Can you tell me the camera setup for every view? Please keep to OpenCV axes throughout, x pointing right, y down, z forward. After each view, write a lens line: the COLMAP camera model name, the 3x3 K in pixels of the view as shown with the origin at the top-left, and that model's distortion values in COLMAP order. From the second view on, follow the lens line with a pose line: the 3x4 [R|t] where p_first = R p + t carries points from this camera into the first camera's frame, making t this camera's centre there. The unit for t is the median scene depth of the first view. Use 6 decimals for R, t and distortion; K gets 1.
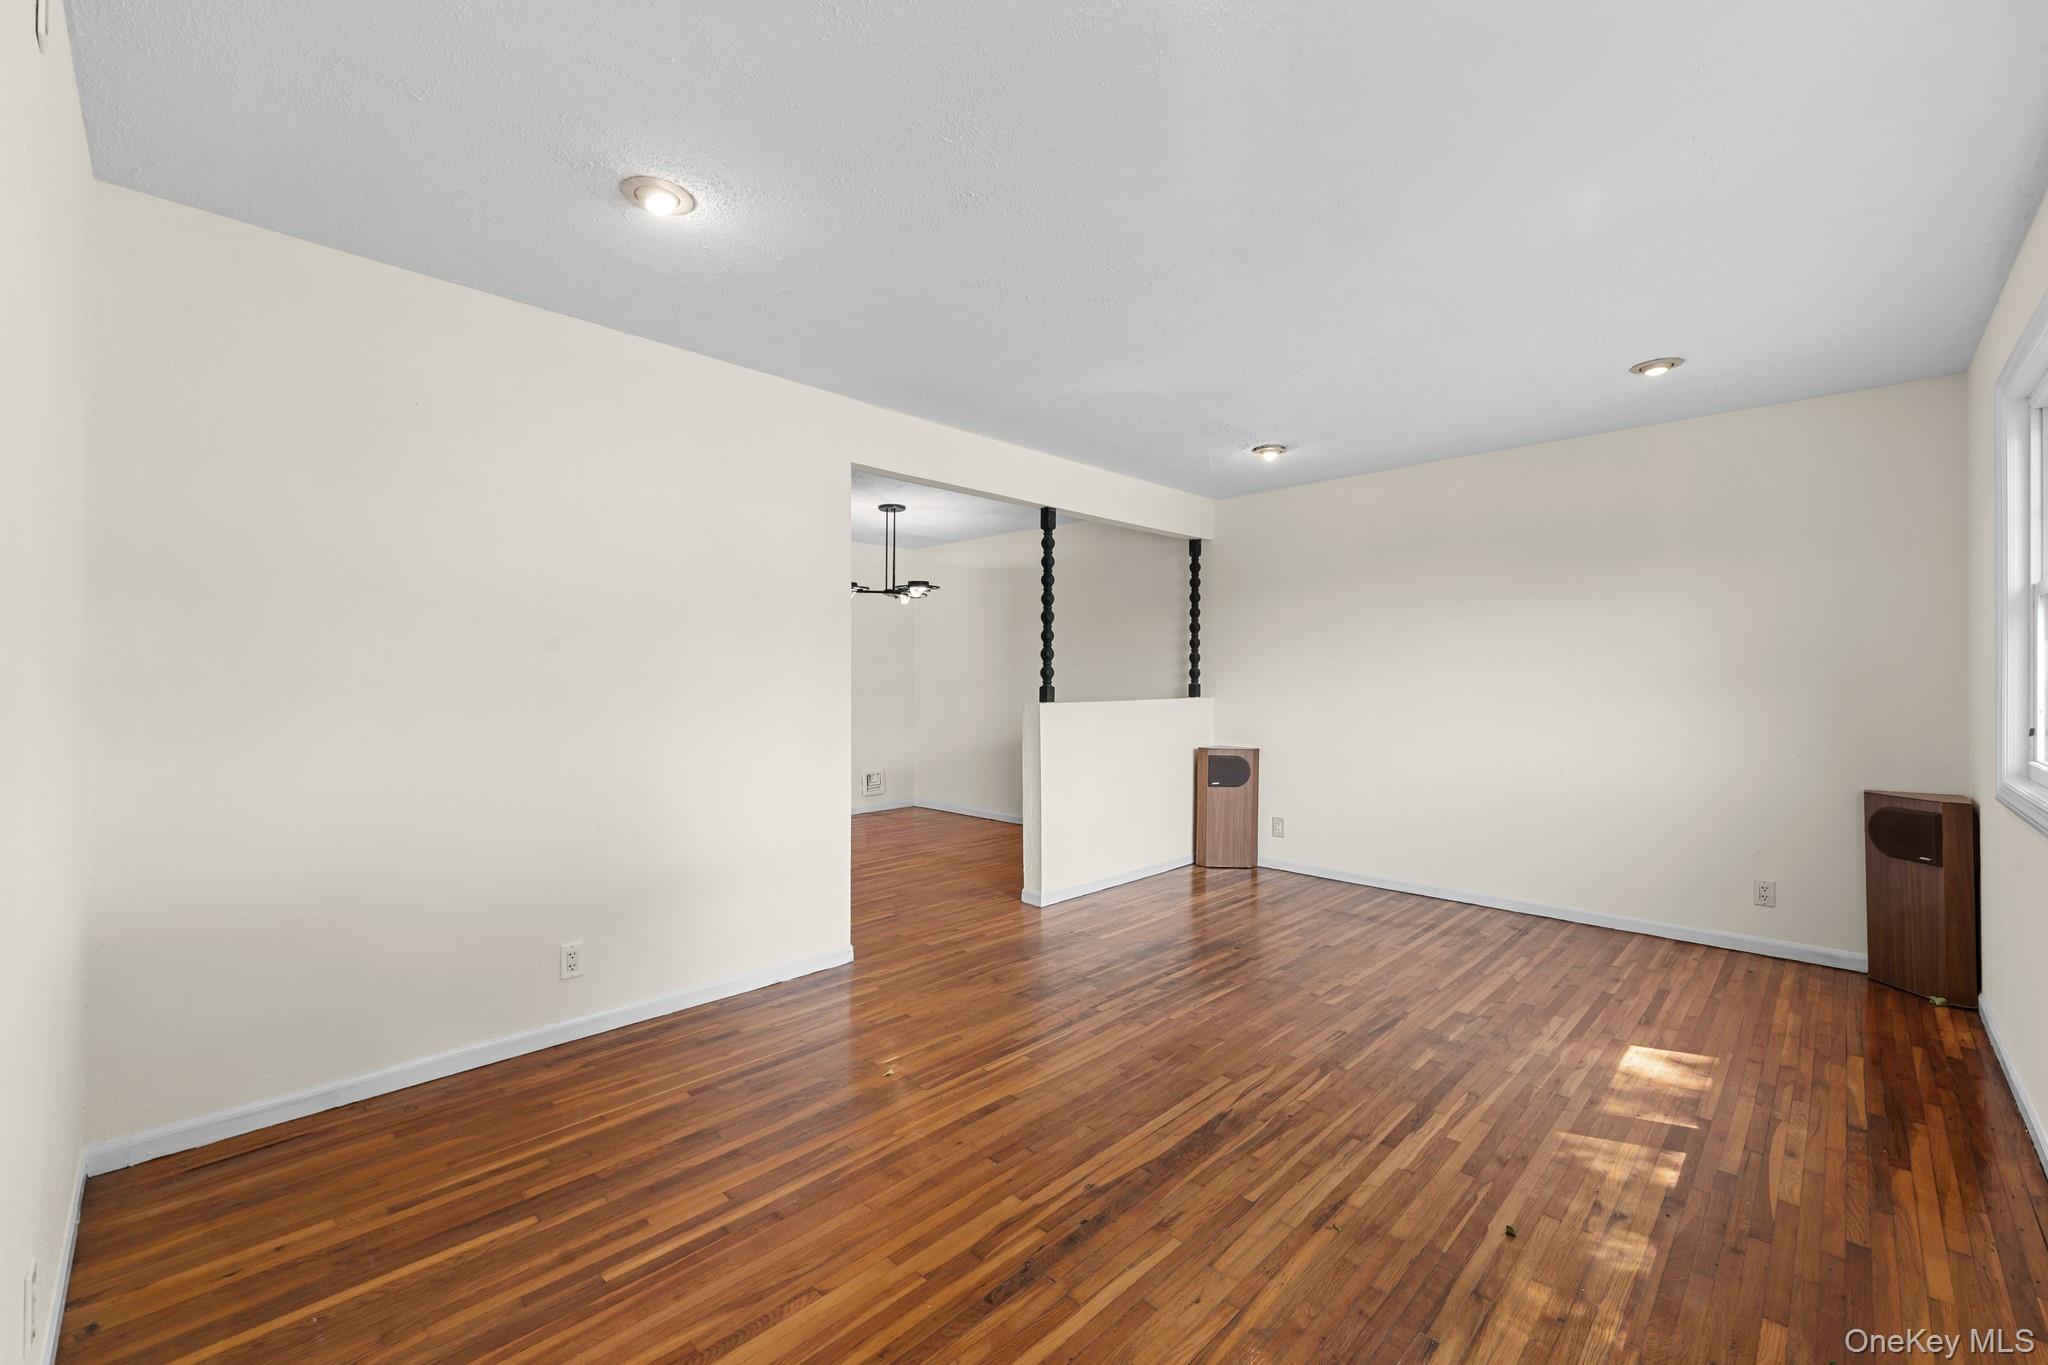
lens RADIAL K [[822.0, 0, 1017.2], [0, 822.0, 675.8], [0, 0, 1]] dist [-0.001370, -0.000216]
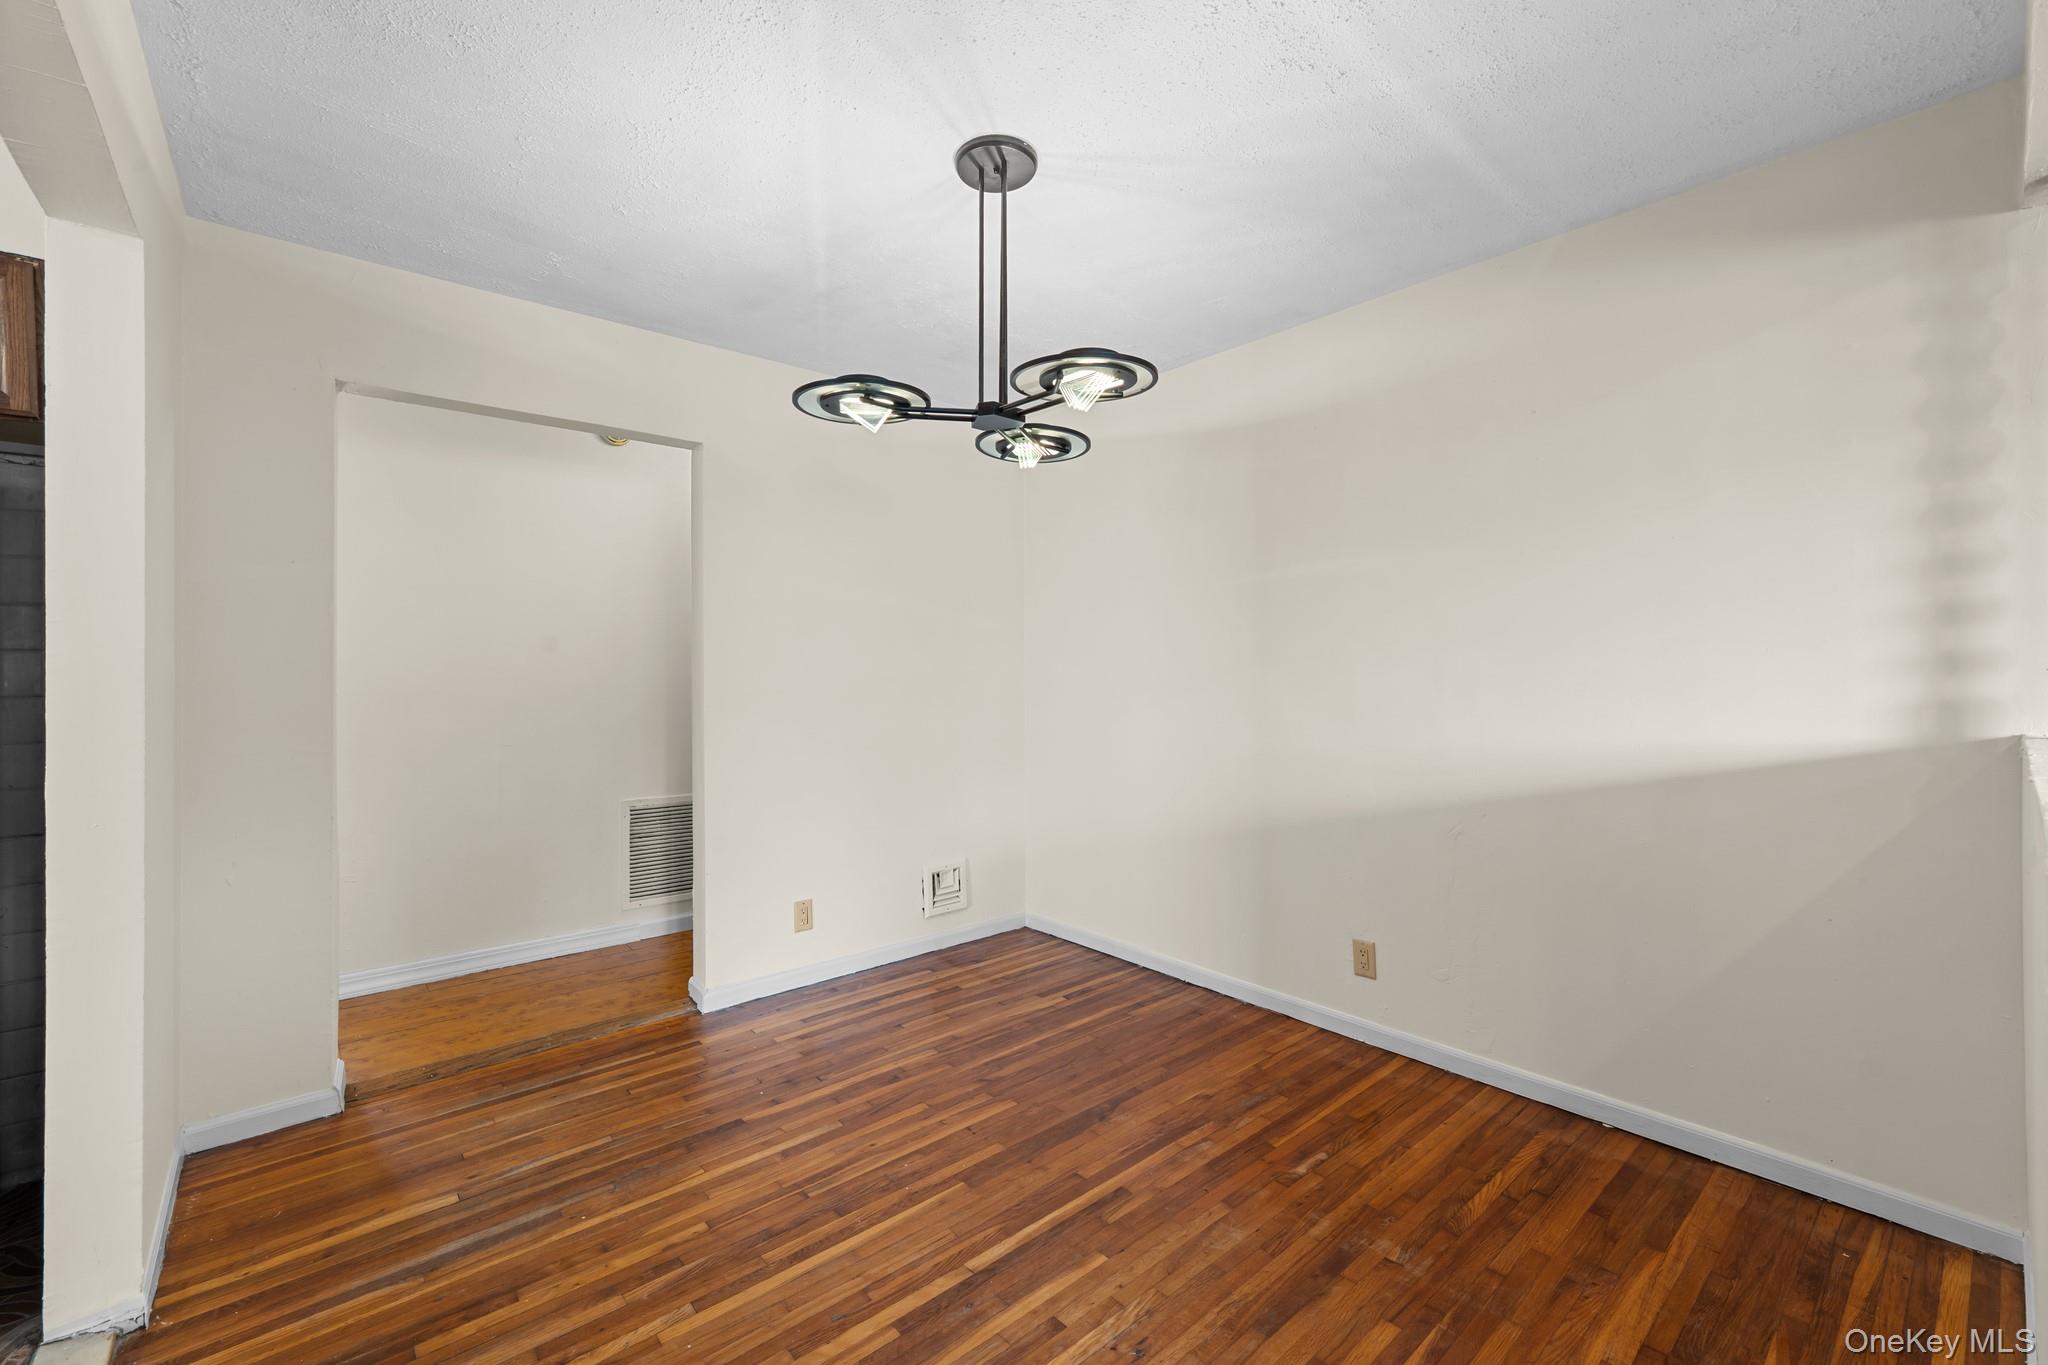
lens RADIAL K [[842.4, 0, 1038.6], [0, 842.4, 674.1], [0, 0, 1]] dist [0.000674, -0.000529]
pose [[0.998031, -0.001797, -0.062701, -0.234813], [0.002245, 0.999973, 0.007066, 0.001335], [0.062687, -0.007193, 0.998007, 1.347357]]
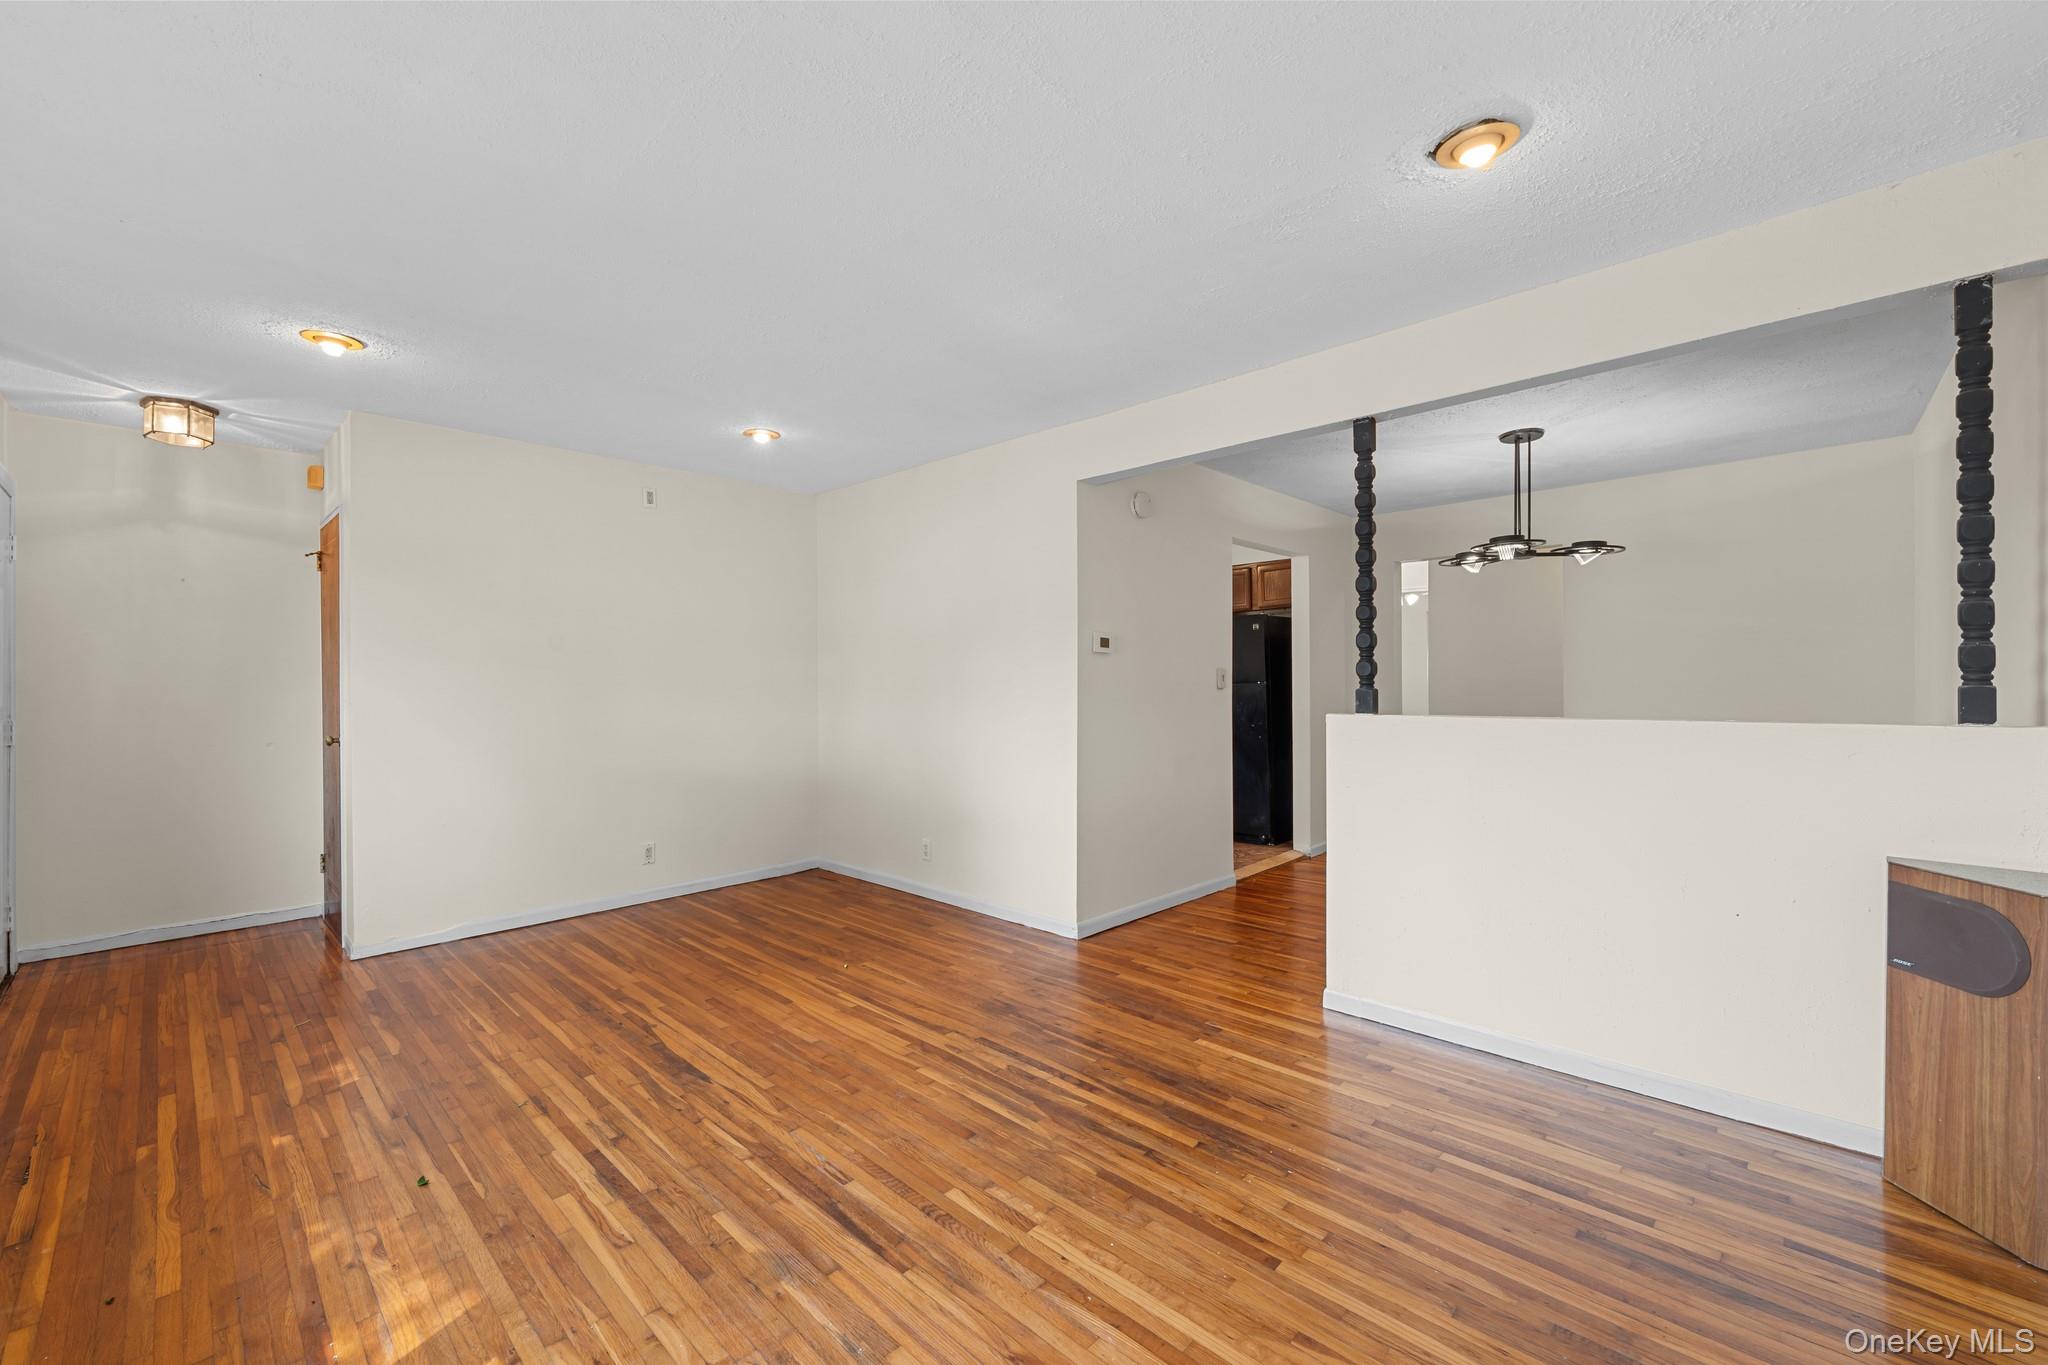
lens RADIAL K [[823.1, 0, 1037.6], [0, 823.1, 678.7], [0, 0, 1]] dist [0.000178, -0.000127]
pose [[0.035597, -0.002964, -0.999362, 1.098714], [0.010126, 0.999945, -0.002605, 0.006240], [0.999315, -0.010026, 0.035625, 1.132435]]
